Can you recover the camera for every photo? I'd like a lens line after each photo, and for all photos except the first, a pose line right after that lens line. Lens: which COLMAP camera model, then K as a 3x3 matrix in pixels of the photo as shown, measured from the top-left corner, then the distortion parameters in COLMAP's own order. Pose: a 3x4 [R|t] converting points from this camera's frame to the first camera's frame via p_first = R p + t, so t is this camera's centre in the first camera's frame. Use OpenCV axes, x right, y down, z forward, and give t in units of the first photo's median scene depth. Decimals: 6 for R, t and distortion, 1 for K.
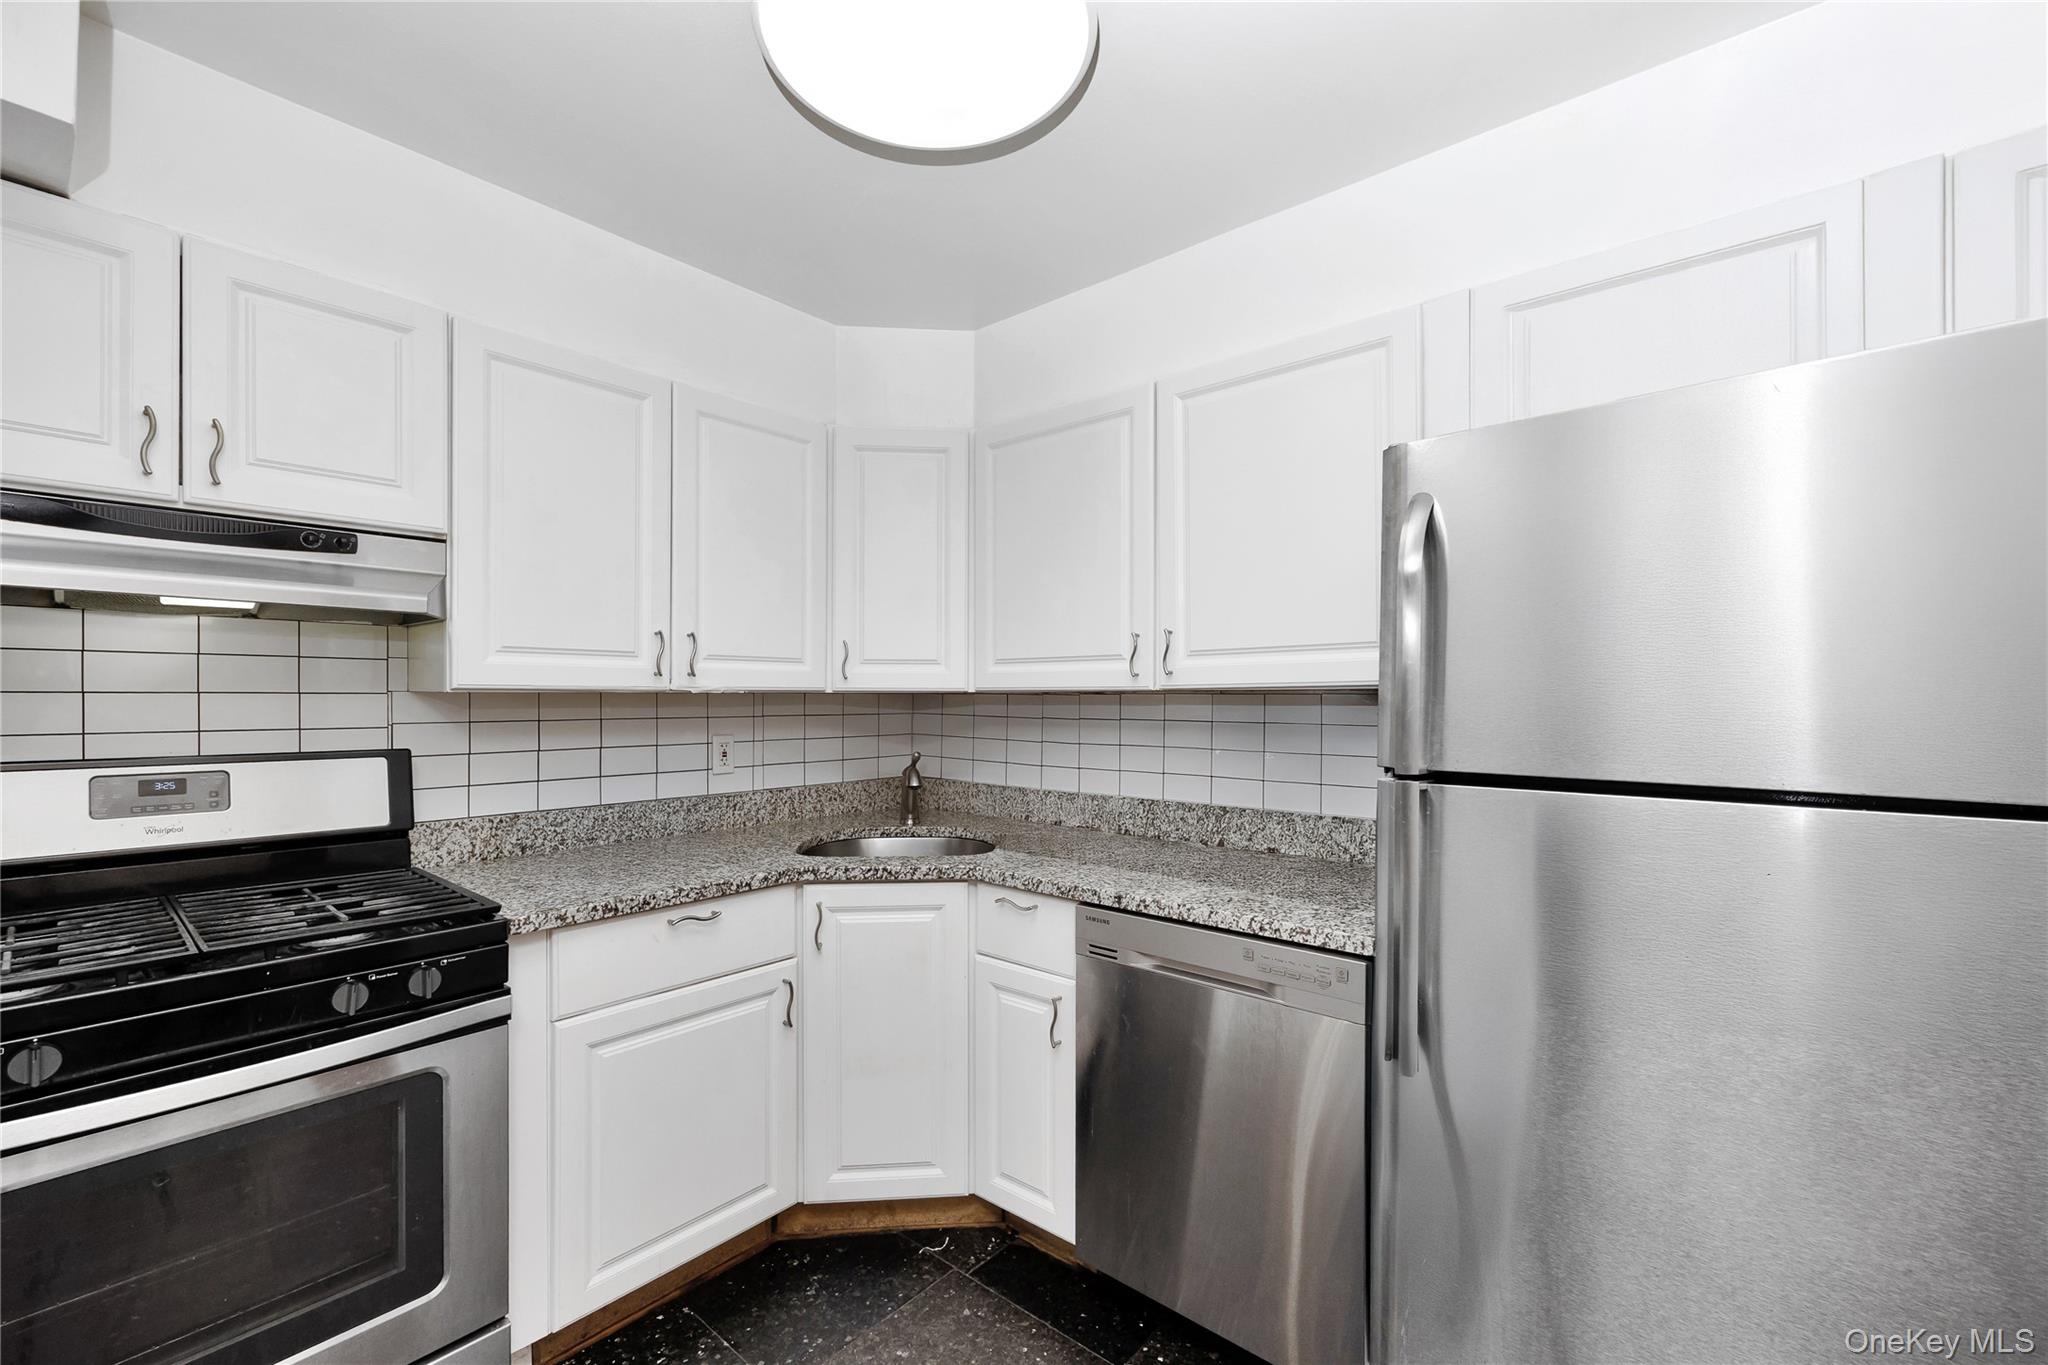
lens RADIAL K [[826.4, 0, 1016.8], [0, 826.4, 686.7], [0, 0, 1]] dist [-0.003529, 0.000015]
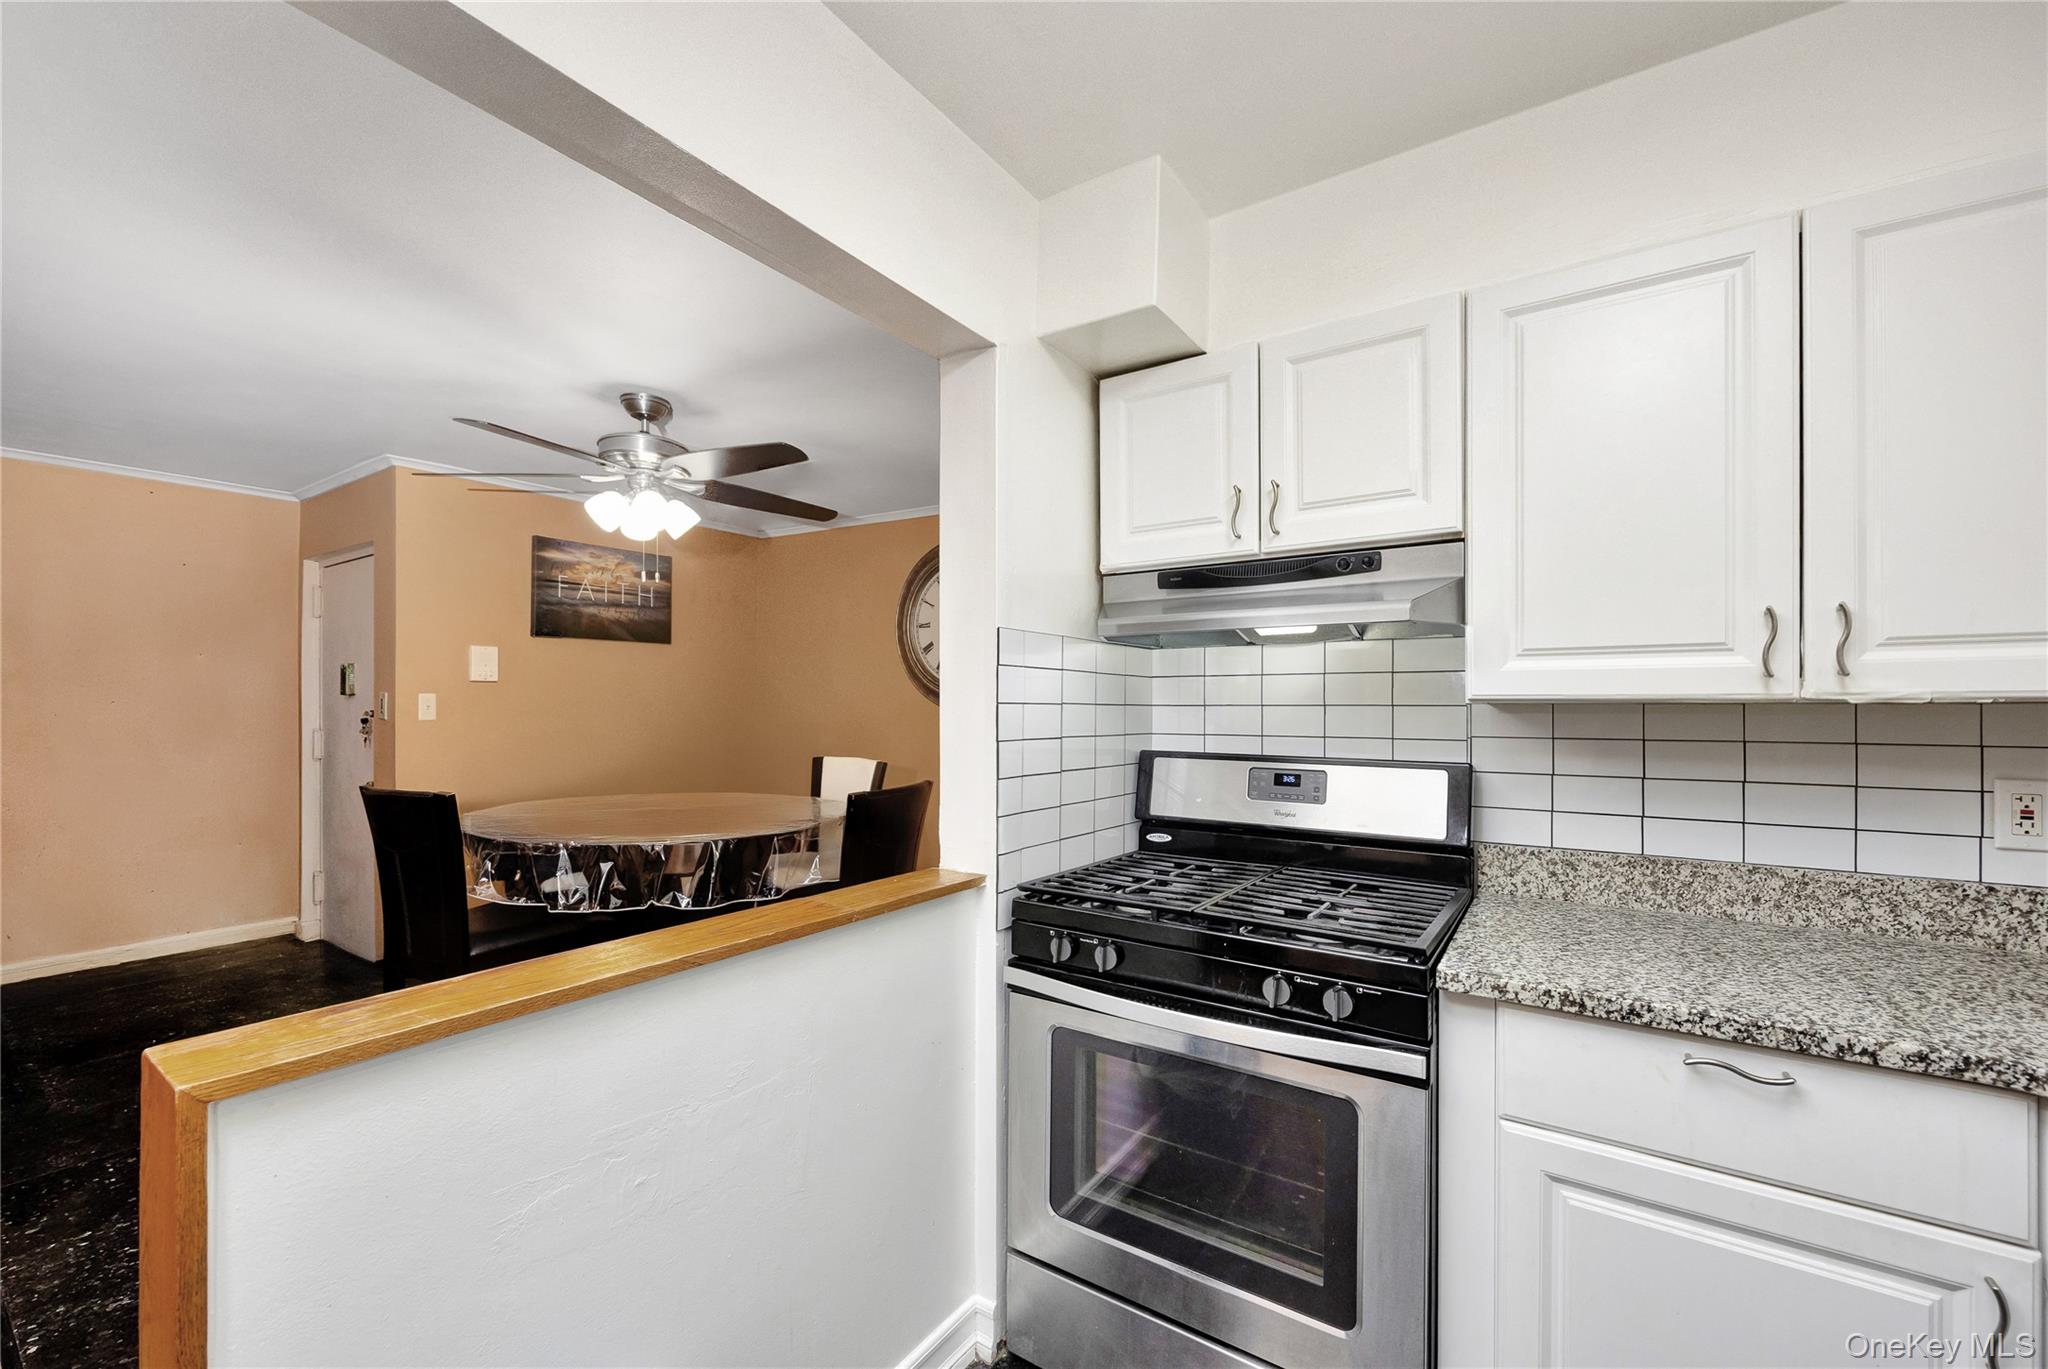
lens RADIAL K [[826.4, 0, 1026.3], [0, 826.4, 696.5], [0, 0, 1]] dist [-0.003529, 0.000015]
pose [[0.120889, -0.013468, -0.992575, 0.159592], [0.009577, 0.999877, -0.012400, 0.005533], [0.992620, -0.008007, 0.121004, 0.410357]]
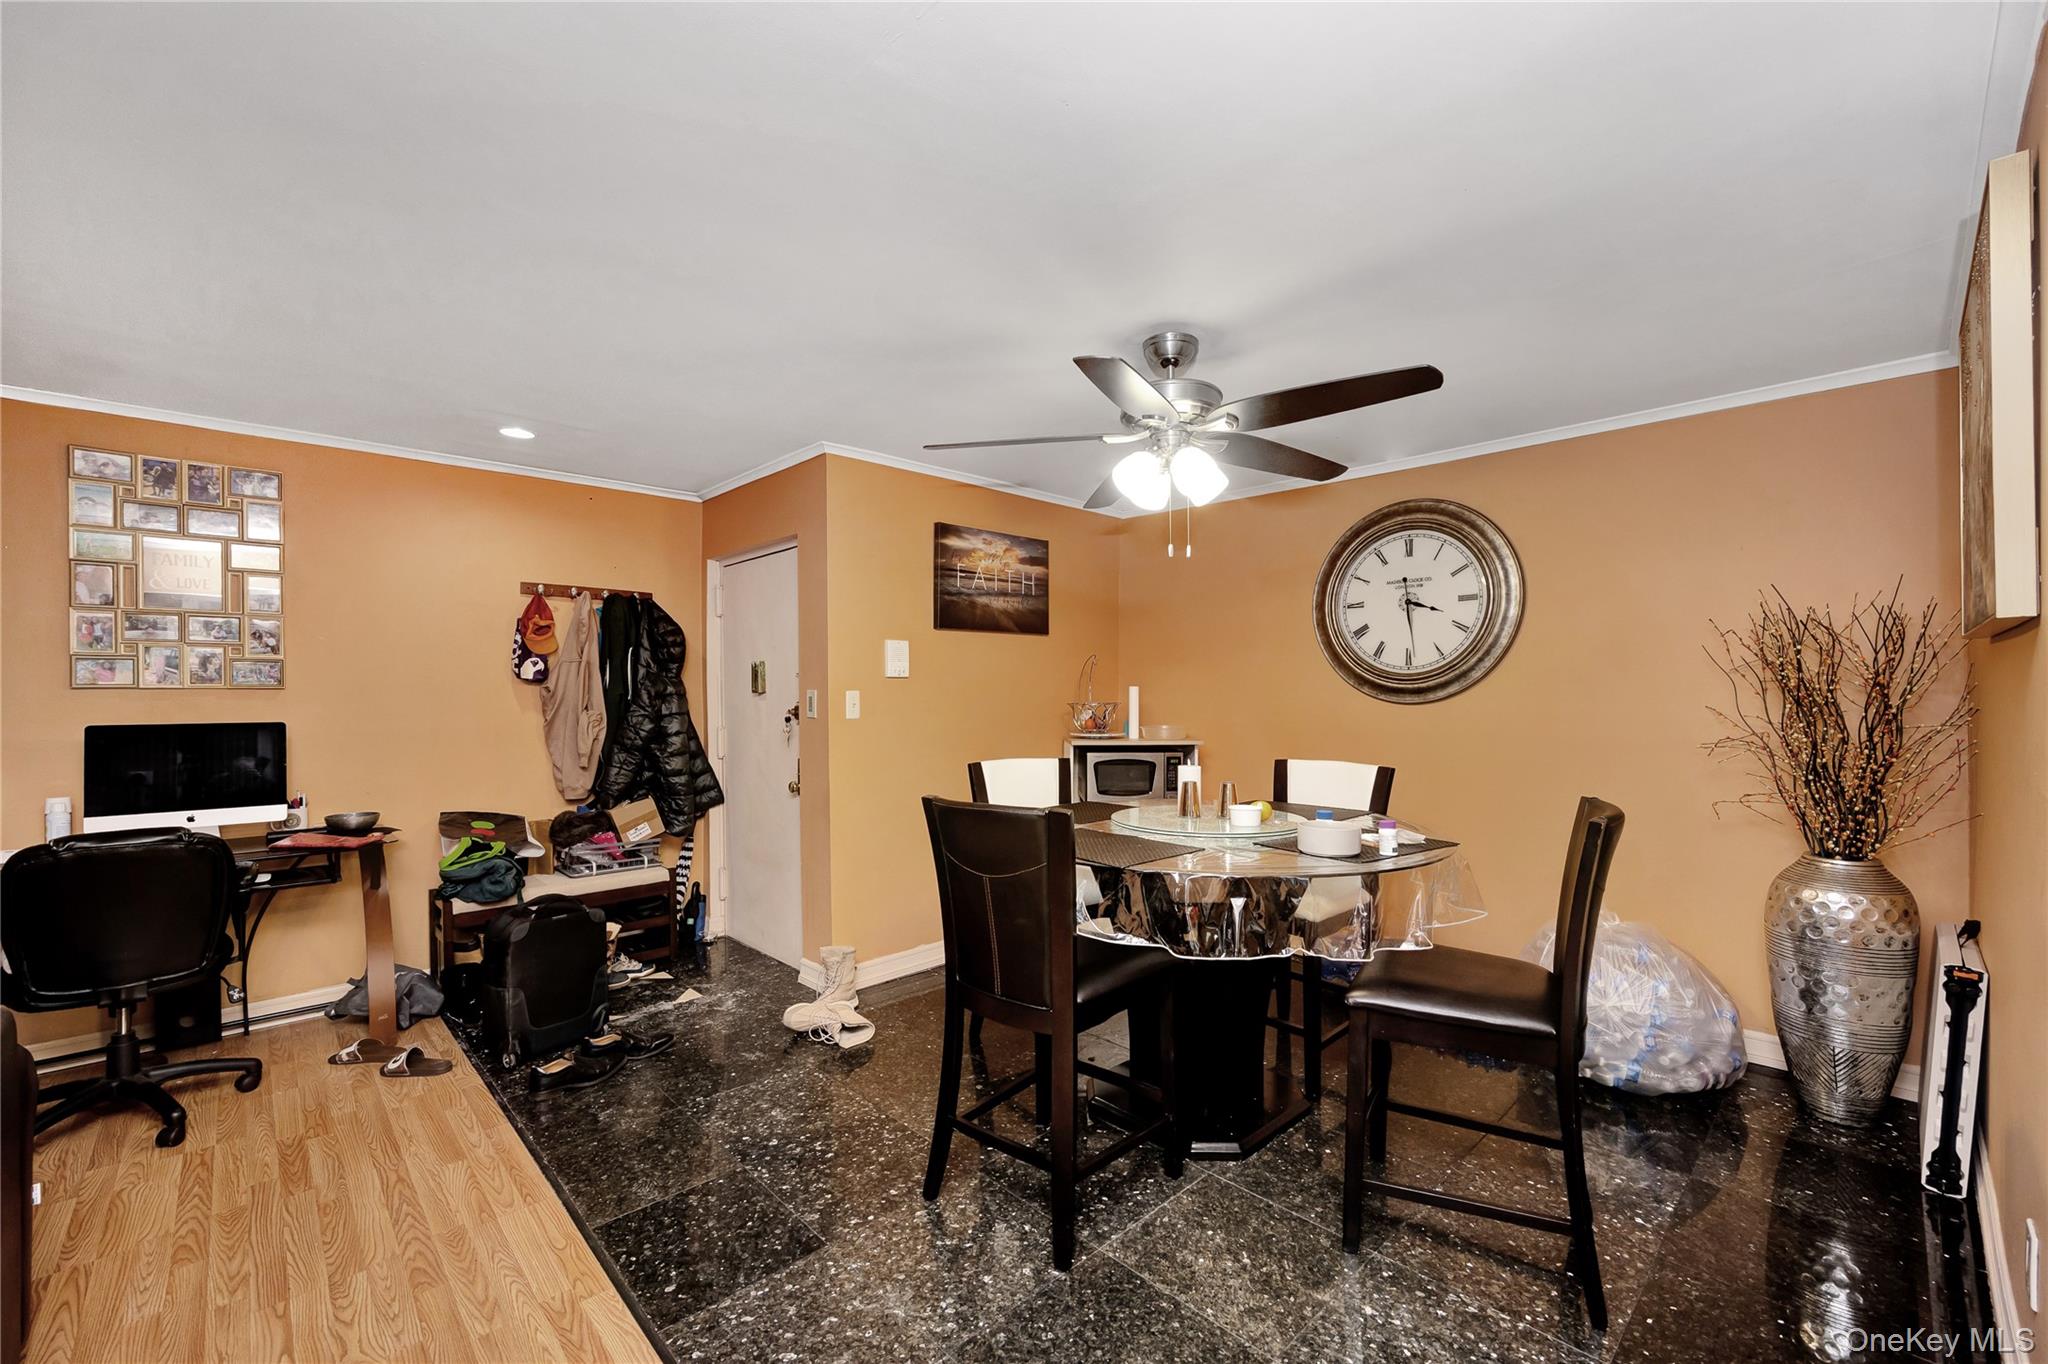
lens RADIAL K [[826.4, 0, 1019.7], [0, 826.4, 696.0], [0, 0, 1]] dist [-0.003529, 0.000015]
pose [[-0.090554, -0.004840, -0.995880, -0.178333], [0.017650, 0.999823, -0.006464, -0.011593], [0.995735, -0.018162, -0.090453, -0.346029]]
